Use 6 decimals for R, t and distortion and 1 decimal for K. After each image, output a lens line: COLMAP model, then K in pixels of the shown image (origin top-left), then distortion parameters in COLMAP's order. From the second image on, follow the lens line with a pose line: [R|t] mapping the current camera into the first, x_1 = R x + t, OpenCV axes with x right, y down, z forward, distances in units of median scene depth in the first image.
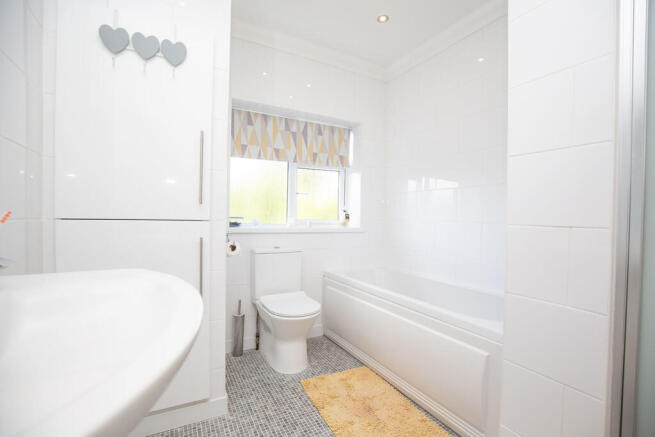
lens RADIAL K [[297.0, 0, 329.2], [0, 297.0, 220.6], [0, 0, 1]] dist [-0.038251, 0.008514]
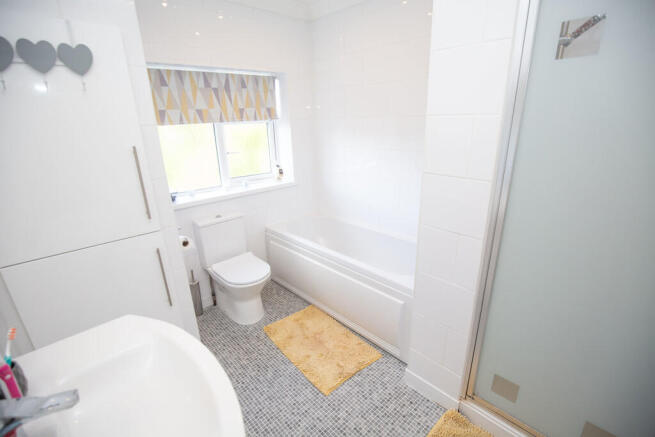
lens RADIAL K [[297.0, 0, 329.2], [0, 297.0, 220.6], [0, 0, 1]] dist [-0.038251, 0.008514]
pose [[0.965442, -0.123568, 0.229463, -0.041479], [0.046440, 0.947929, 0.315077, -0.201013], [-0.256448, -0.293532, 0.920909, -0.054720]]
